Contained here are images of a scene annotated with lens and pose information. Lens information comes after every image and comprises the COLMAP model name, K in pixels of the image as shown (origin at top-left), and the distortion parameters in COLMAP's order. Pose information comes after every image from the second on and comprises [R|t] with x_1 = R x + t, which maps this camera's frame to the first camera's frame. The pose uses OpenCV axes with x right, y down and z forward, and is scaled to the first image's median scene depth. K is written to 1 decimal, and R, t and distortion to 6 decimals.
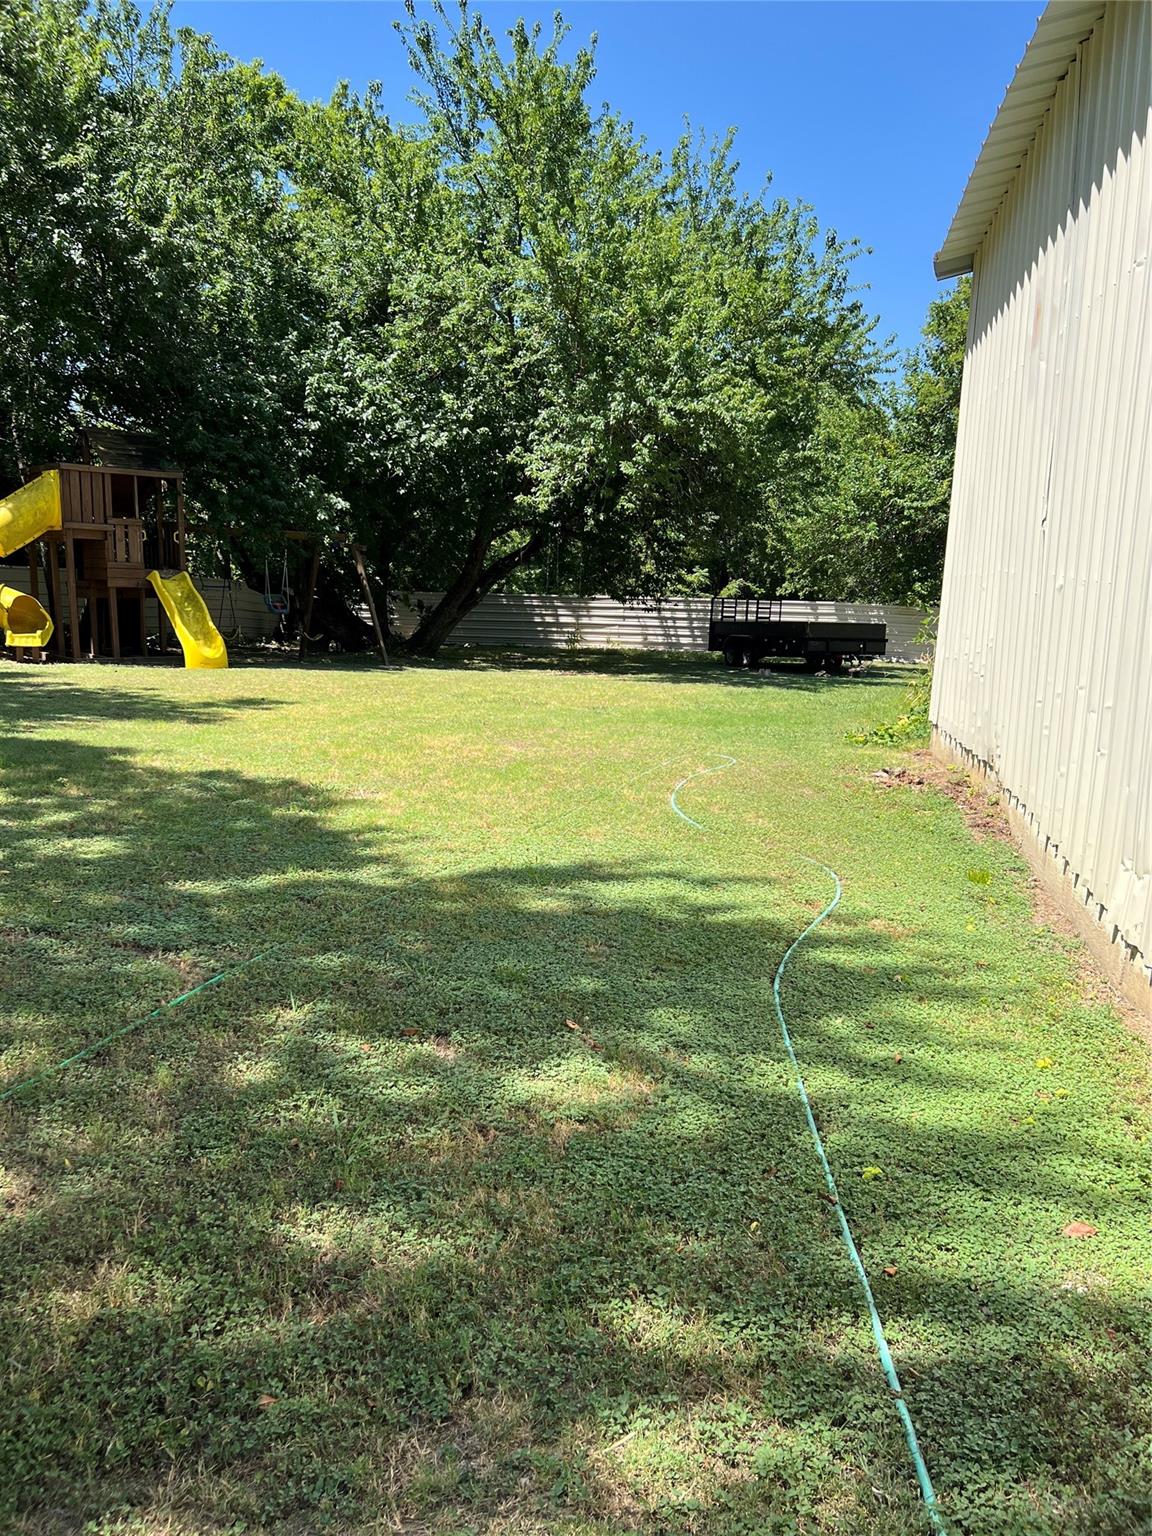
lens RADIAL K [[1160.8, 0, 519.1], [0, 1160.8, 766.4], [0, 0, 1]] dist [-0.007011, -0.003991]
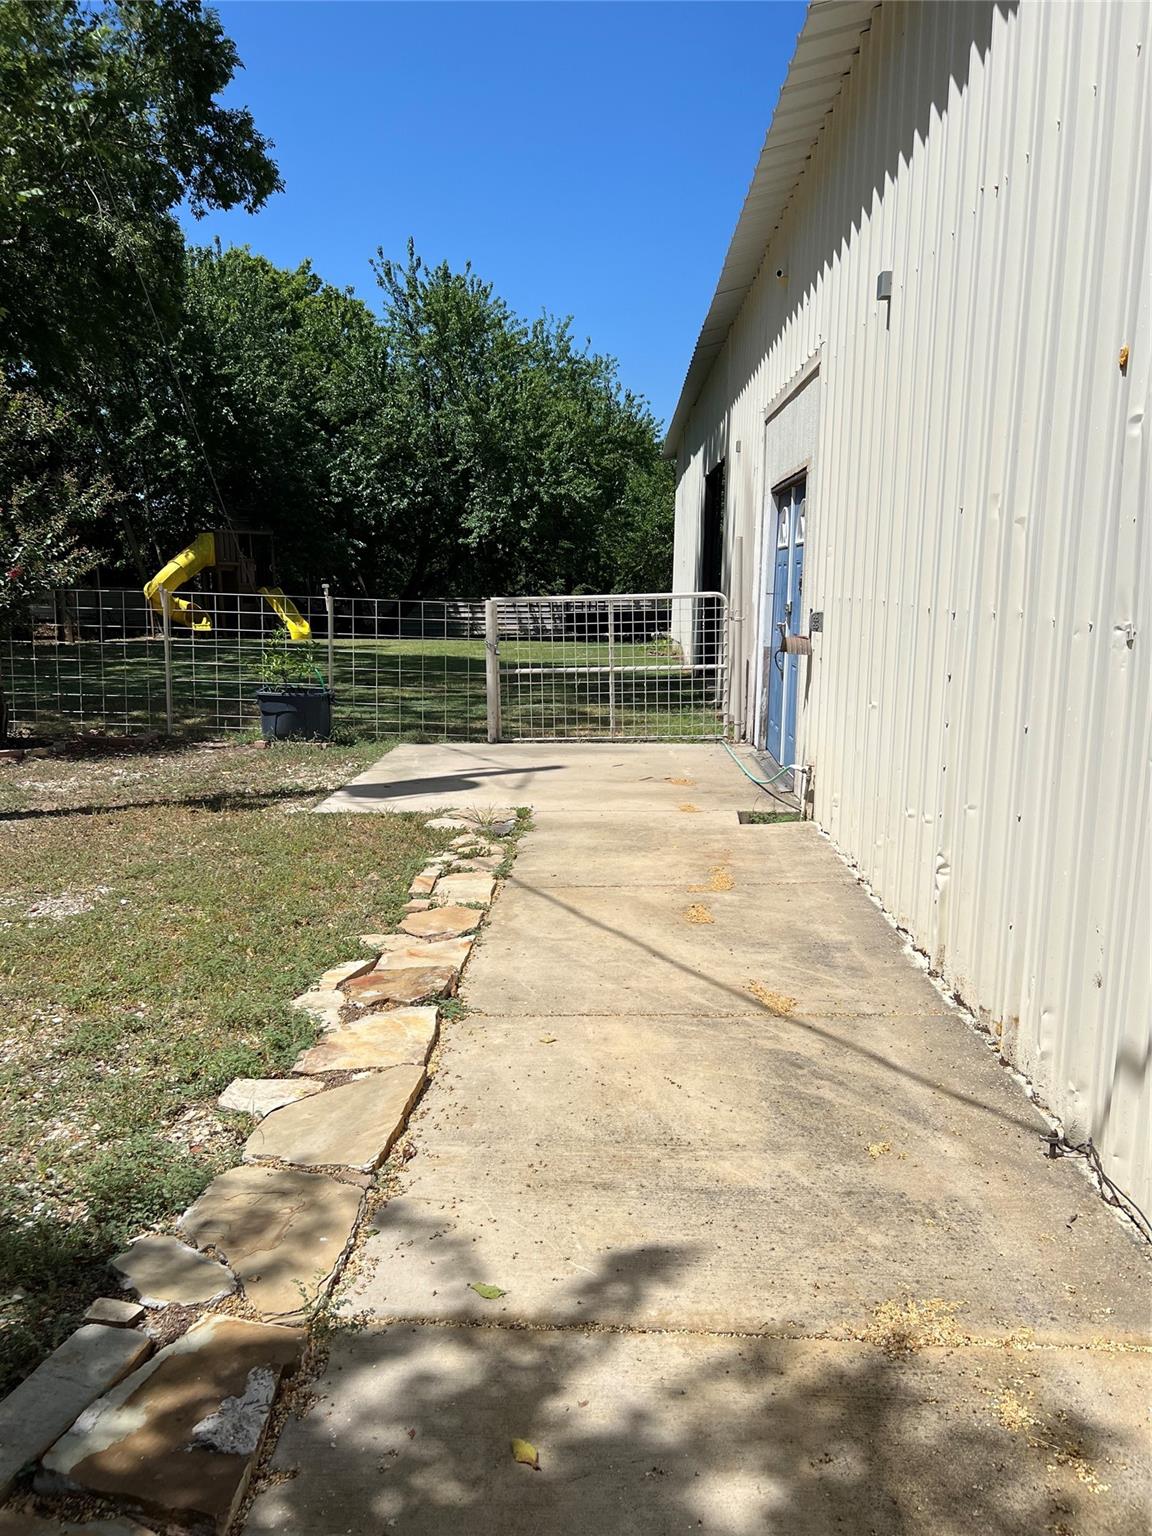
lens RADIAL K [[1167.3, 0, 576.0], [0, 1167.3, 768.0], [0, 0, 1]] dist [0.003757, 0.000468]
pose [[0.981982, -0.054932, 0.180813, -0.170718], [0.055889, 0.998437, -0.000199, 0.123456], [-0.180519, 0.010301, 0.983517, -0.774598]]
